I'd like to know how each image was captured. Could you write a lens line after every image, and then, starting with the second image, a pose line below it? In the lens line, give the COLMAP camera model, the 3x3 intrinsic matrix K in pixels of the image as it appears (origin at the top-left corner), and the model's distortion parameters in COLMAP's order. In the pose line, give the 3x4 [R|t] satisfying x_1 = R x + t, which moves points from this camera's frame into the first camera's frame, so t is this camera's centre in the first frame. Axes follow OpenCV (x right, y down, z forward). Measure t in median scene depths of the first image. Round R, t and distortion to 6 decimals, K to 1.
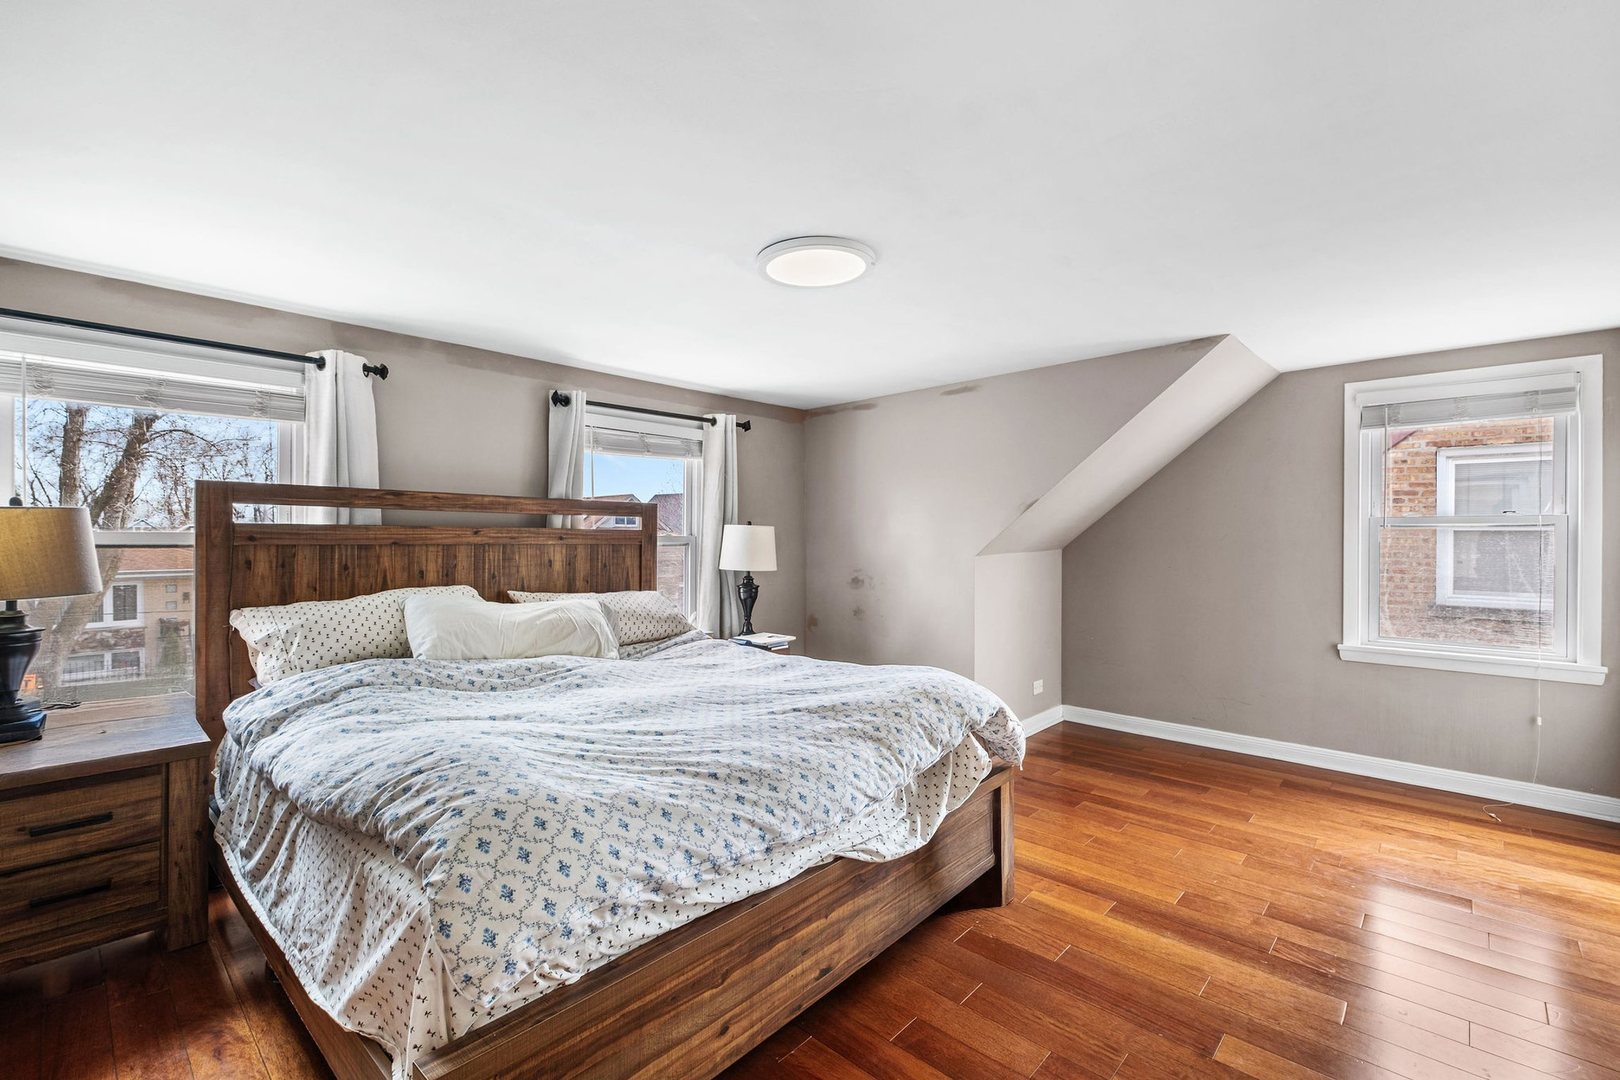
lens RADIAL K [[708.1, 0, 805.8], [0, 708.1, 529.4], [0, 0, 1]] dist [0.002202, -0.002678]
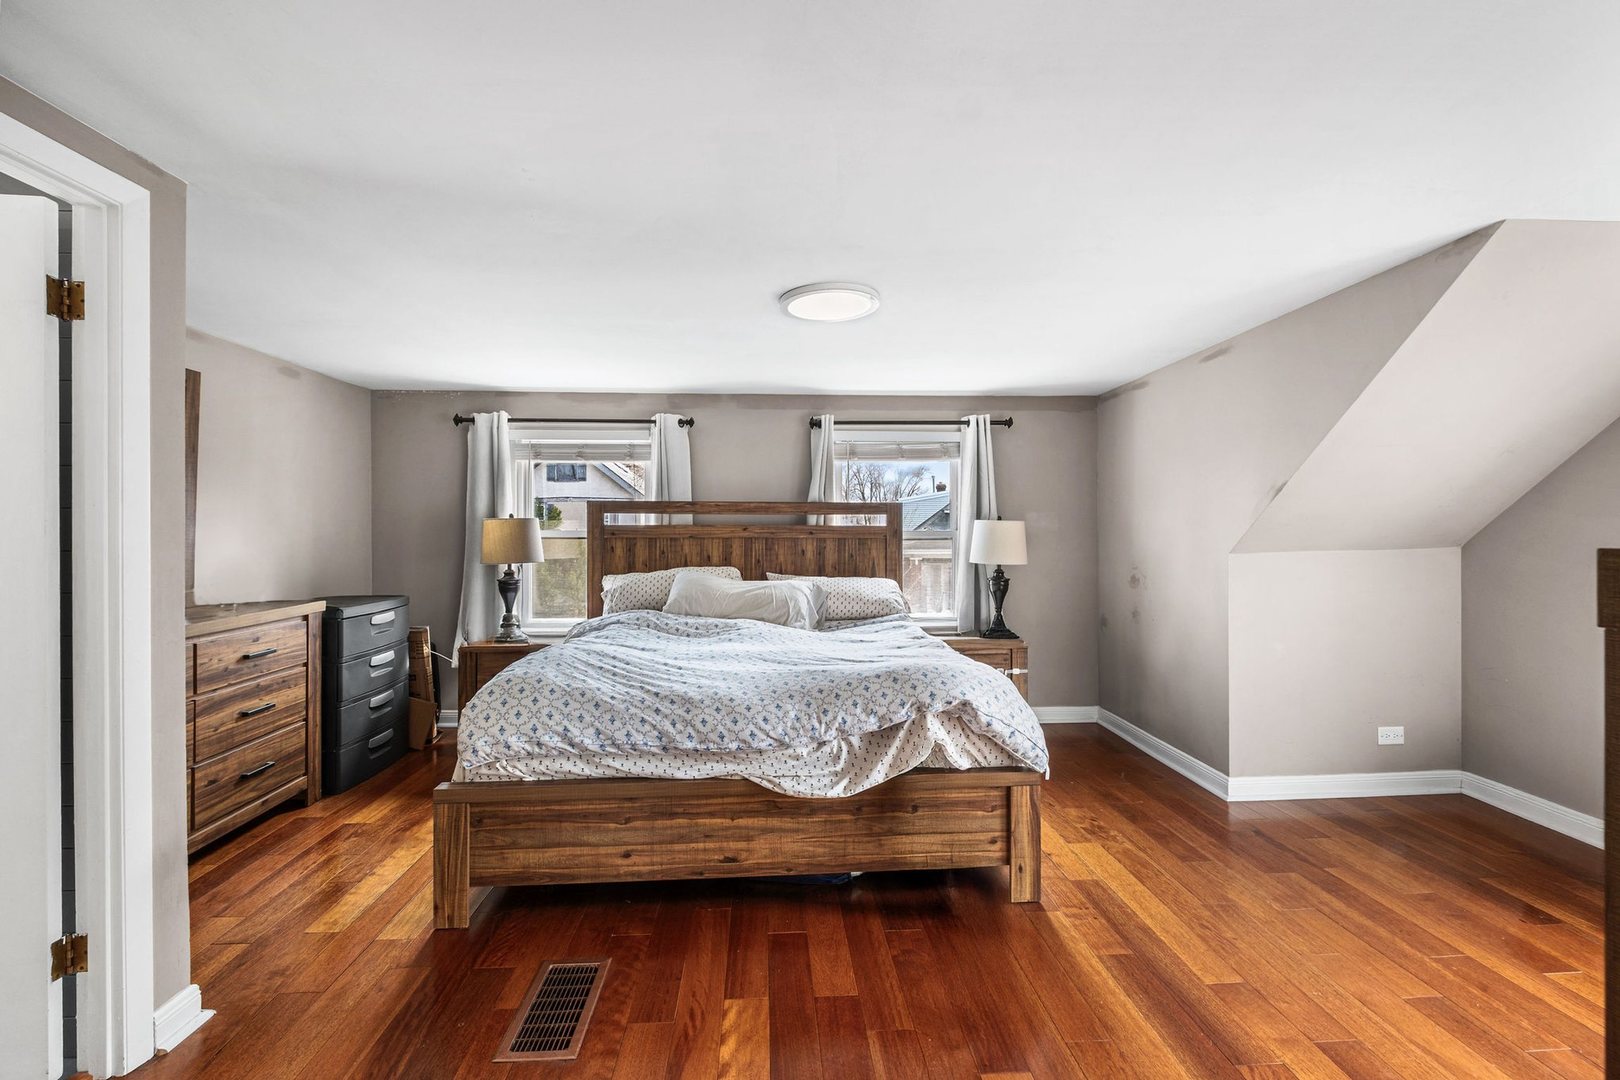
lens RADIAL K [[708.1, 0, 802.5], [0, 708.1, 528.3], [0, 0, 1]] dist [0.002202, -0.002678]
pose [[0.719137, -0.008645, -0.694814, 0.645022], [0.011629, 0.999932, -0.000406, 0.004712], [0.694771, -0.007788, 0.719189, 0.091269]]
